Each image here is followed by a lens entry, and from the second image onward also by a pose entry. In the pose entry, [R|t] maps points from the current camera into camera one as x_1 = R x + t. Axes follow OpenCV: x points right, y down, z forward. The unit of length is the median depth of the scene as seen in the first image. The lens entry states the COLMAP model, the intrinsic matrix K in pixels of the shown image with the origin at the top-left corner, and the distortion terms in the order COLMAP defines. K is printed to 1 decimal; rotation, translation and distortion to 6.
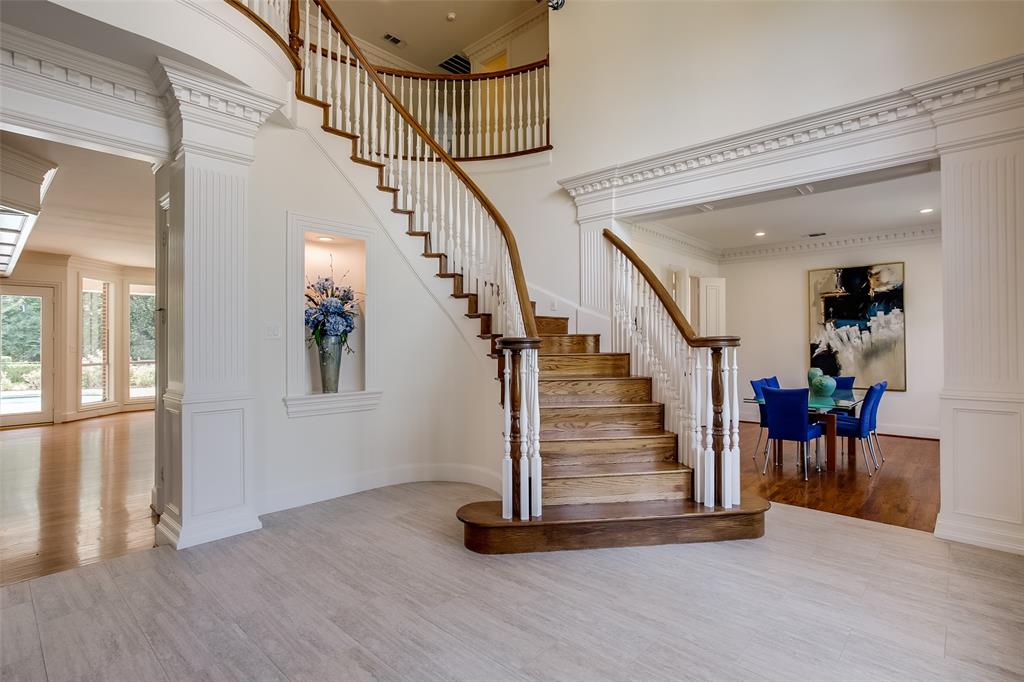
lens RADIAL K [[516.5, 0, 515.7], [0, 516.5, 343.4], [0, 0, 1]] dist [-0.023614, 0.009274]
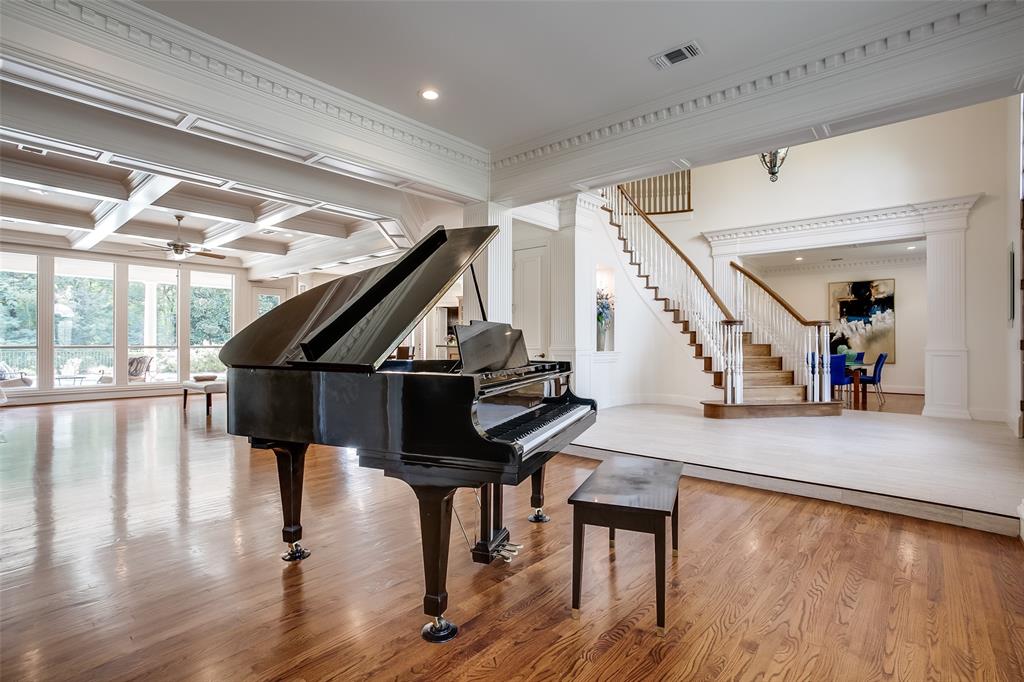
lens RADIAL K [[486.7, 0, 528.4], [0, 486.7, 339.9], [0, 0, 1]] dist [-0.007601, 0.006447]
pose [[0.999436, 0.008247, 0.032556, -0.369445], [-0.008201, 0.999965, -0.001539, 0.033395], [-0.032567, 0.001271, 0.999469, -0.403426]]
